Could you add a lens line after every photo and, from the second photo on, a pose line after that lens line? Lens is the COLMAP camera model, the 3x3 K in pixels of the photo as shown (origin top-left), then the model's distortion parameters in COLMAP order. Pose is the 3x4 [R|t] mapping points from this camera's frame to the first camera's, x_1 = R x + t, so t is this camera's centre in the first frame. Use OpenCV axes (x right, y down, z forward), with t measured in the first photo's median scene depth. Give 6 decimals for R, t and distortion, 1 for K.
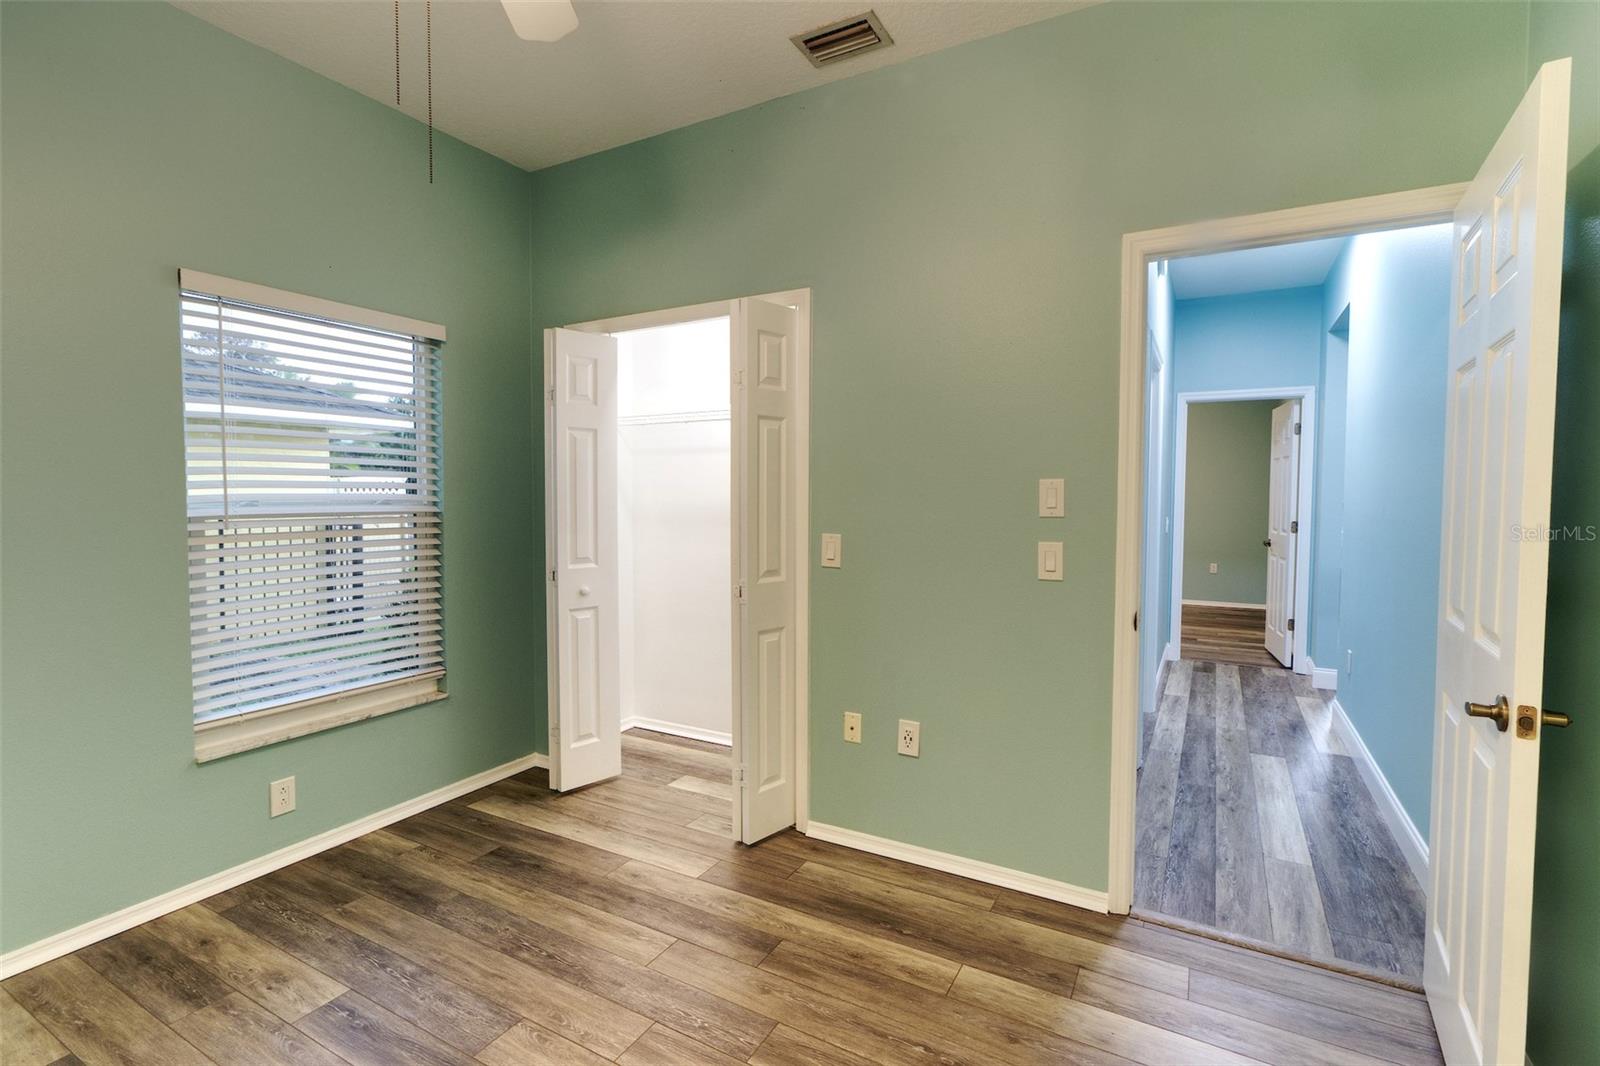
lens RADIAL K [[740.9, 0, 801.1], [0, 740.9, 531.9], [0, 0, 1]] dist [-0.003672, 0.000729]
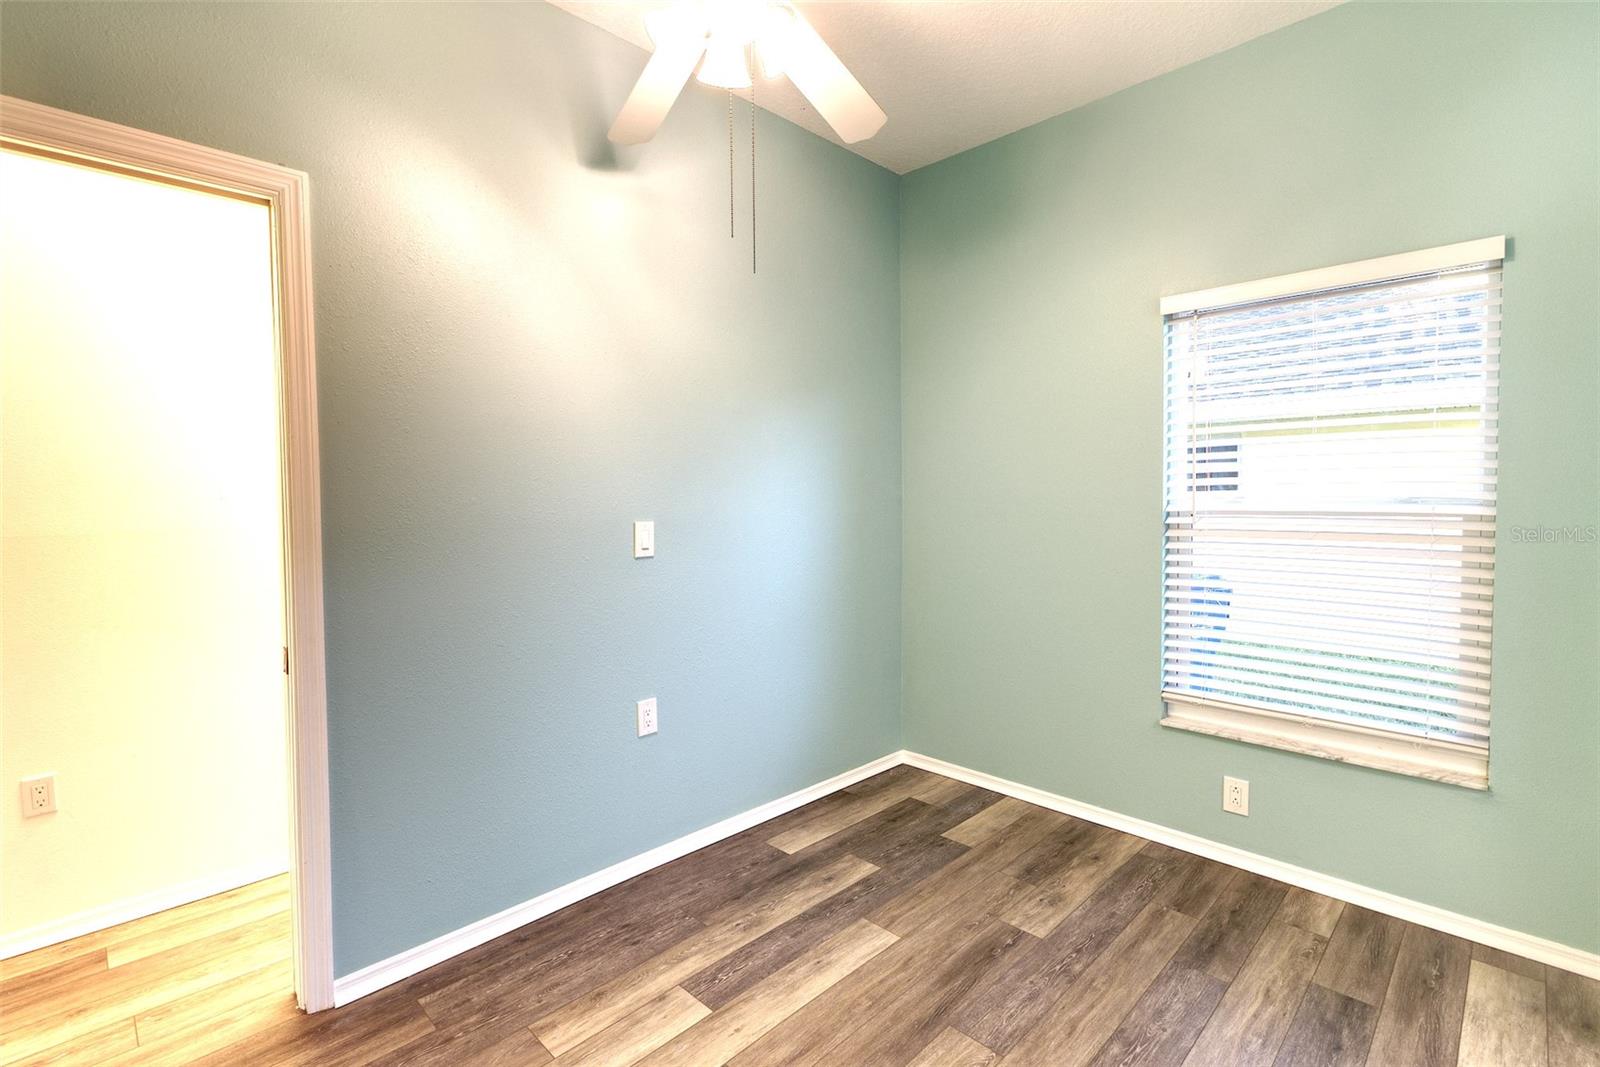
lens RADIAL K [[740.9, 0, 799.4], [0, 740.9, 528.1], [0, 0, 1]] dist [-0.003672, 0.000729]
pose [[-0.273765, 0.048408, -0.960578, 0.413298], [-0.044177, 0.997046, 0.062837, -0.037552], [0.960782, 0.059638, -0.270817, 0.722028]]
